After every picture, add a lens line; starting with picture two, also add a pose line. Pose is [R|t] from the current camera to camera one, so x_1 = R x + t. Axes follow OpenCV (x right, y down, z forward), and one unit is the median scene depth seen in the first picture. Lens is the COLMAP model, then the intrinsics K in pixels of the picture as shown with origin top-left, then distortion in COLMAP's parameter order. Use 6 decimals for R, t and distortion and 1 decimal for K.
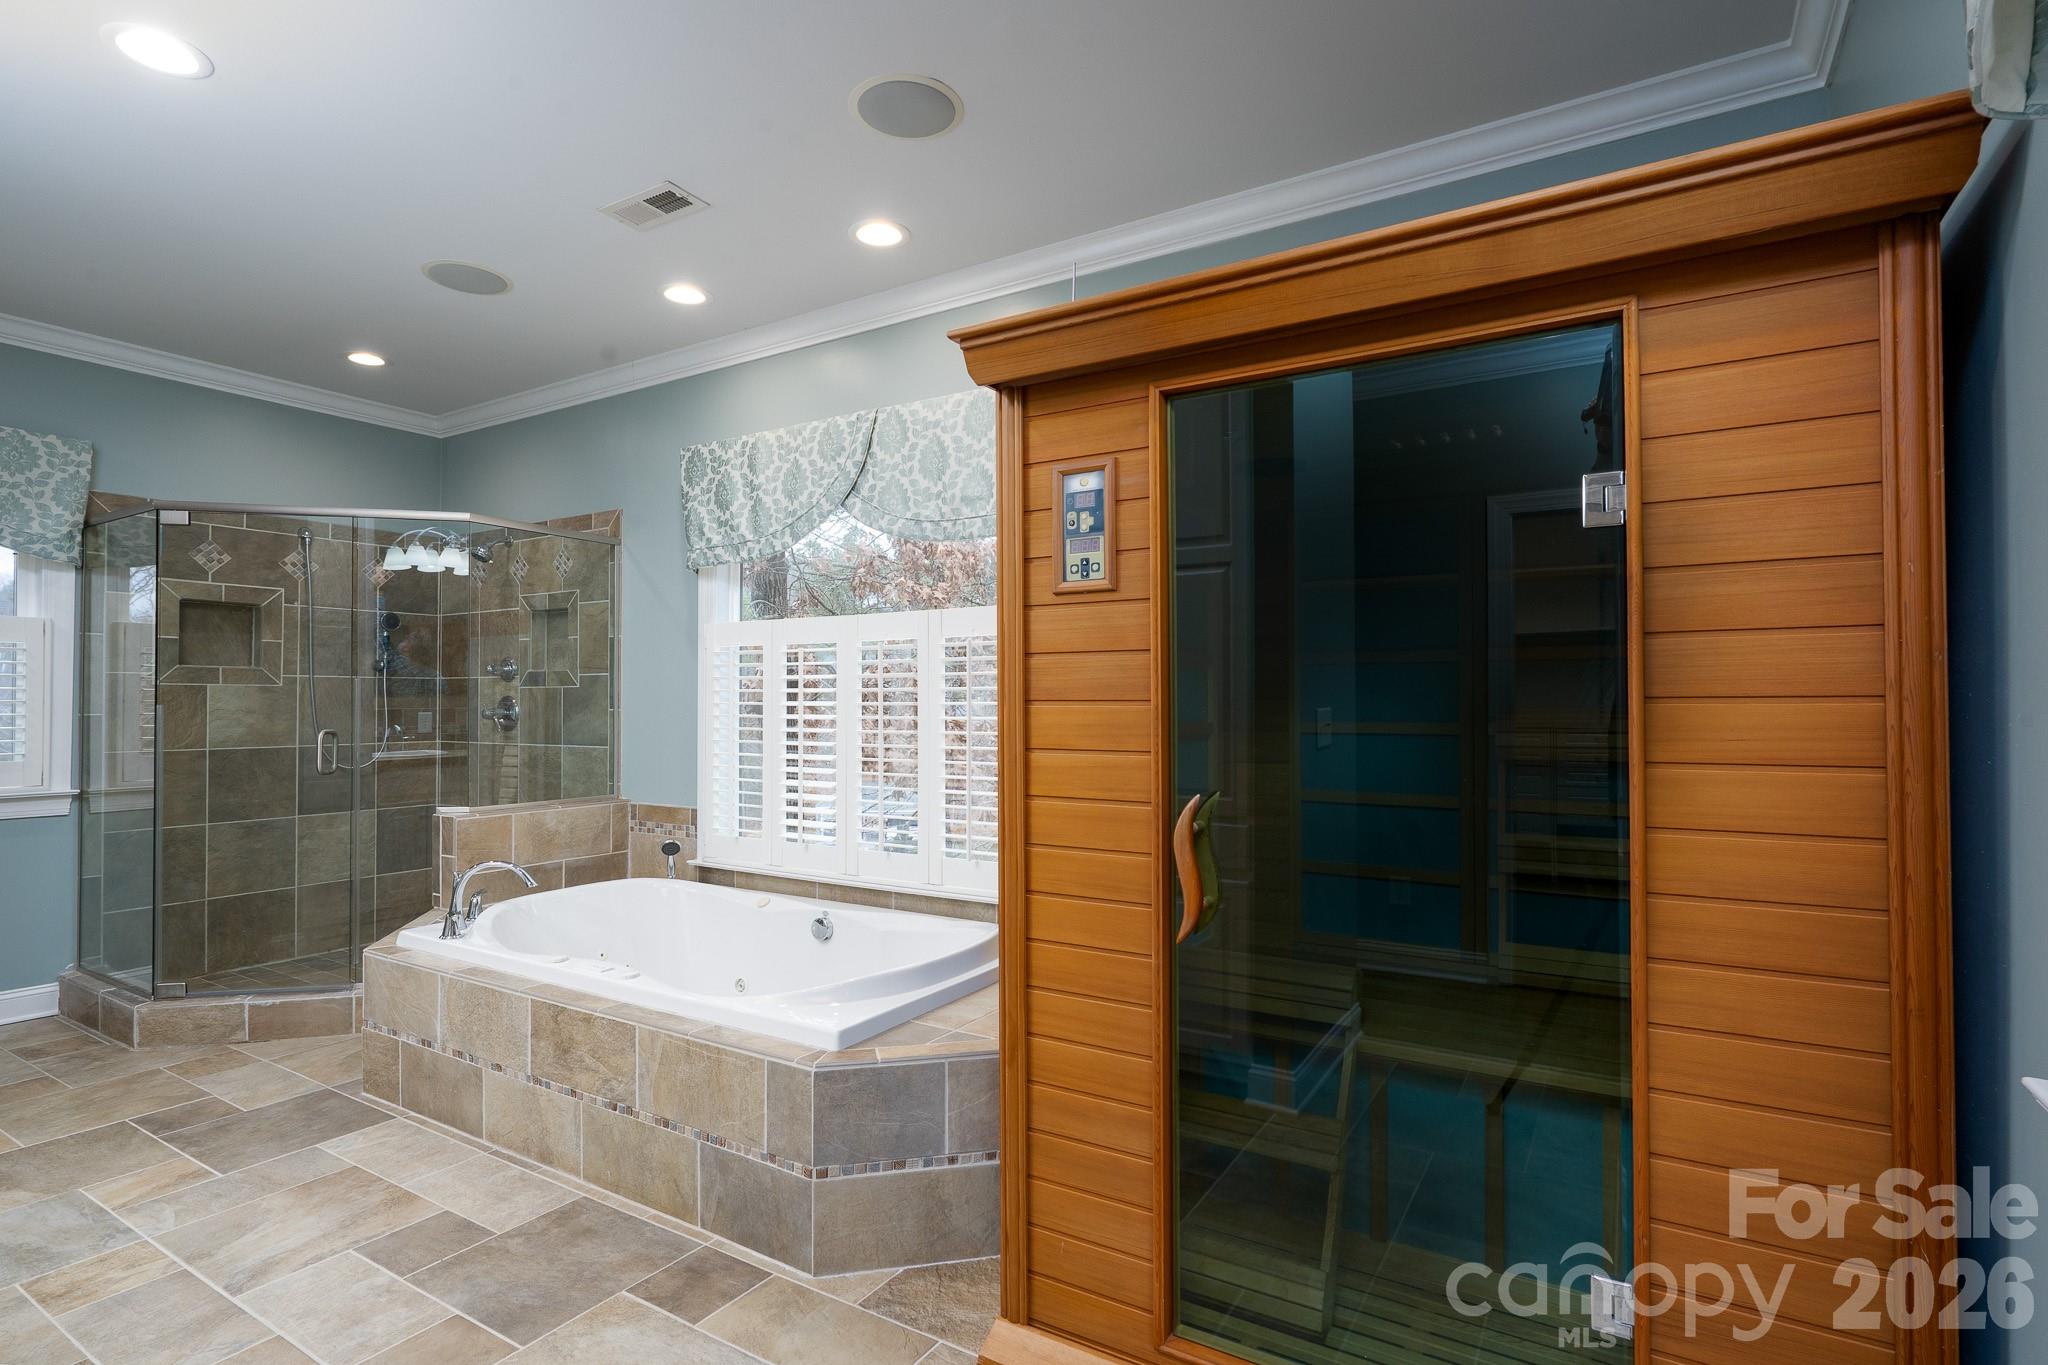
lens RADIAL K [[992.0, 0, 1034.0], [0, 992.0, 688.9], [0, 0, 1]] dist [-0.009214, 0.003732]
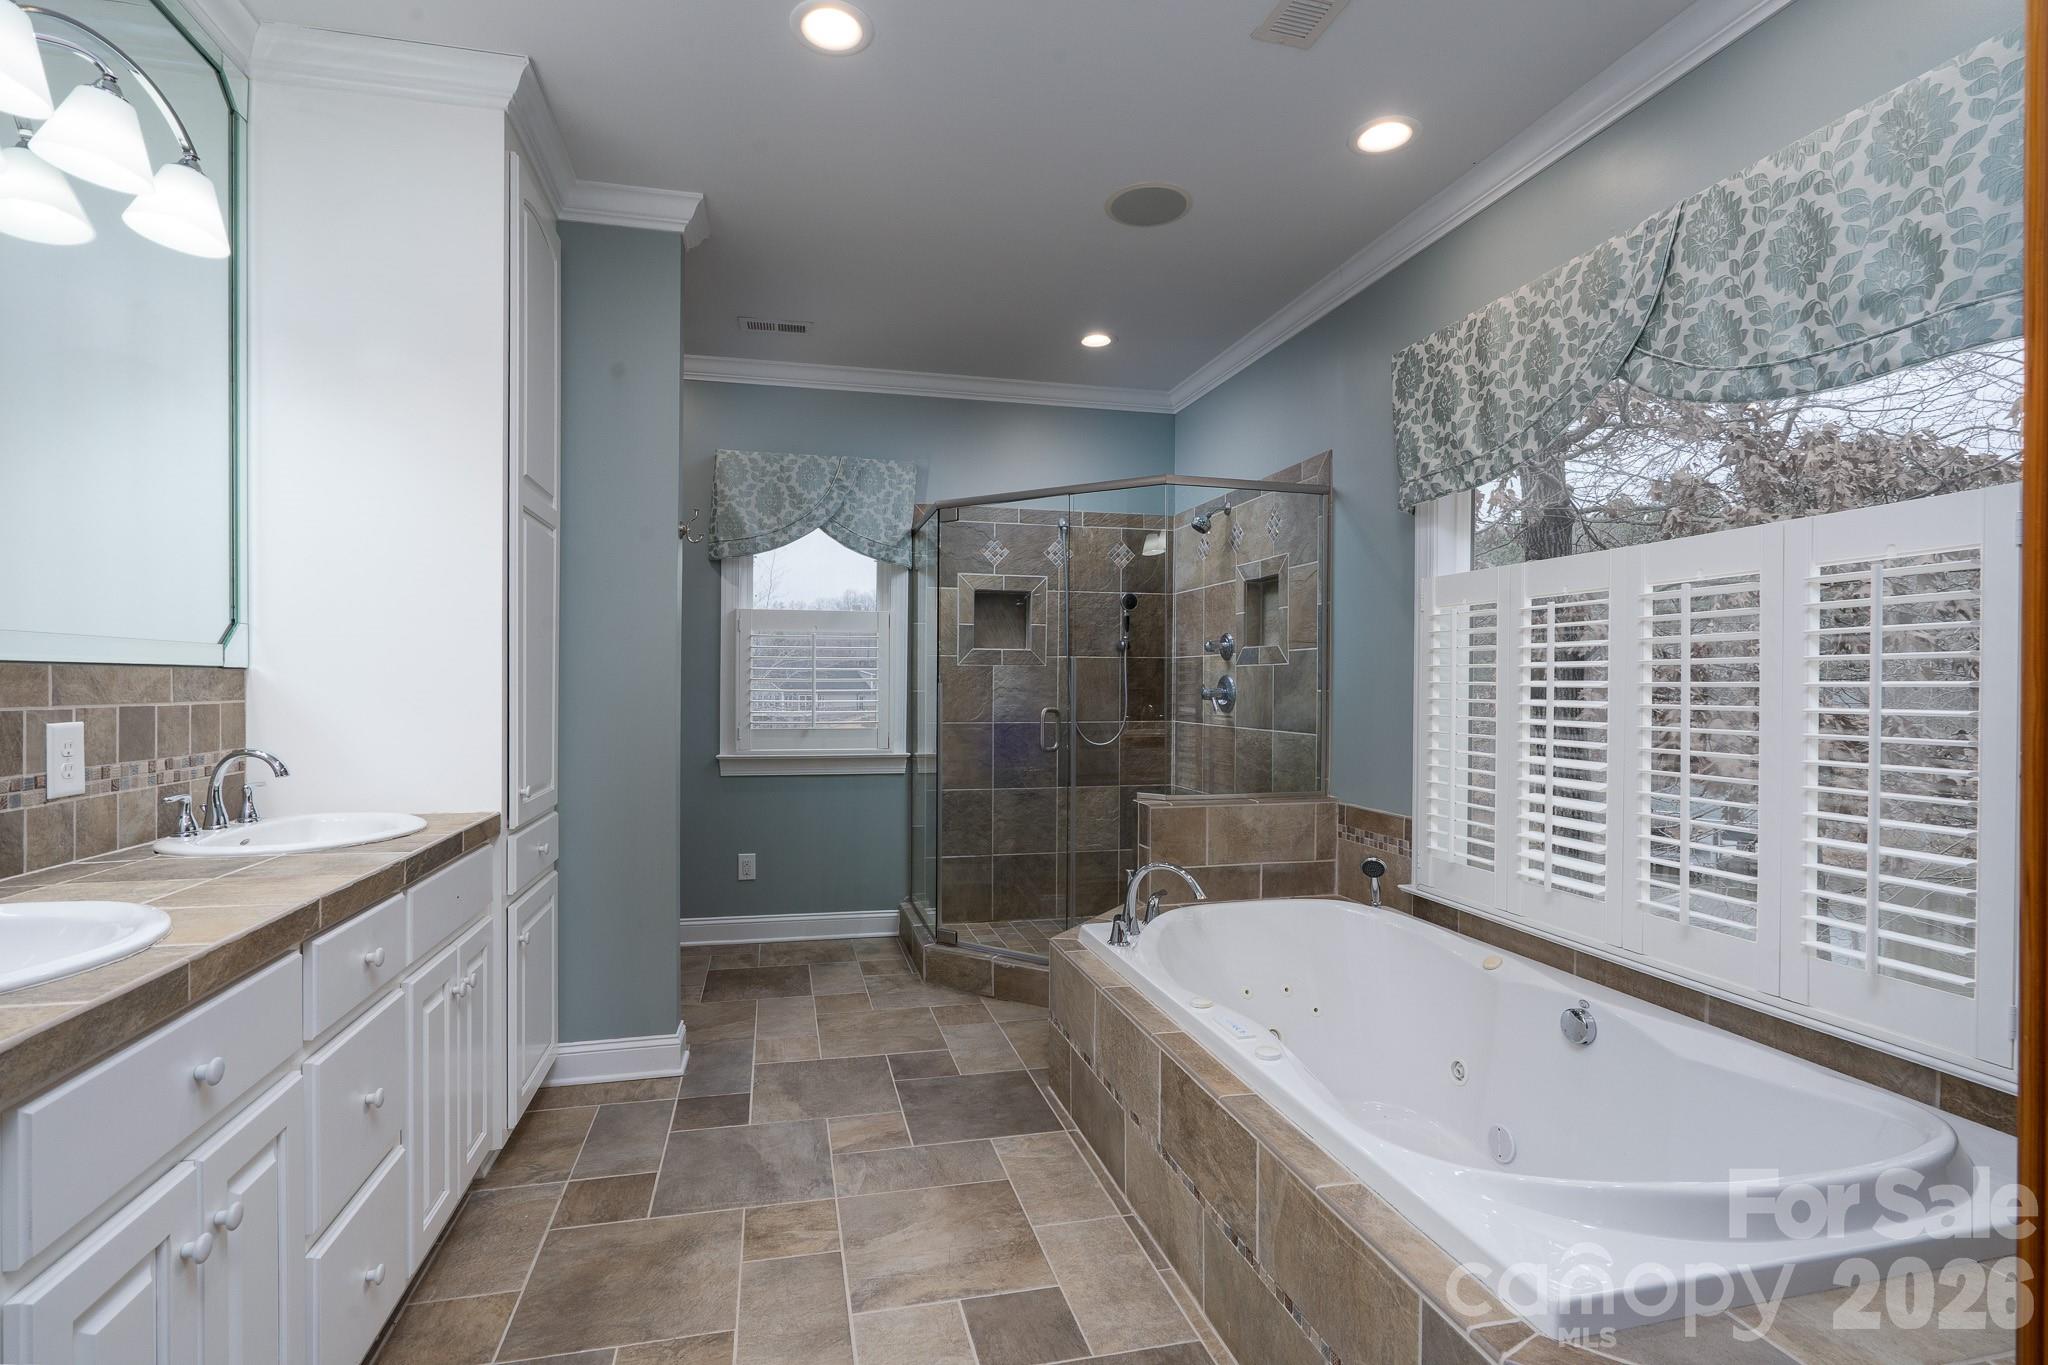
lens RADIAL K [[1001.7, 0, 1036.6], [0, 1001.7, 694.0], [0, 0, 1]] dist [-0.004191, 0.002077]
pose [[0.730838, 0.011021, -0.682462, -0.024654], [0.004818, 0.999761, 0.021304, 0.005390], [0.682534, -0.018858, 0.730611, 0.261184]]
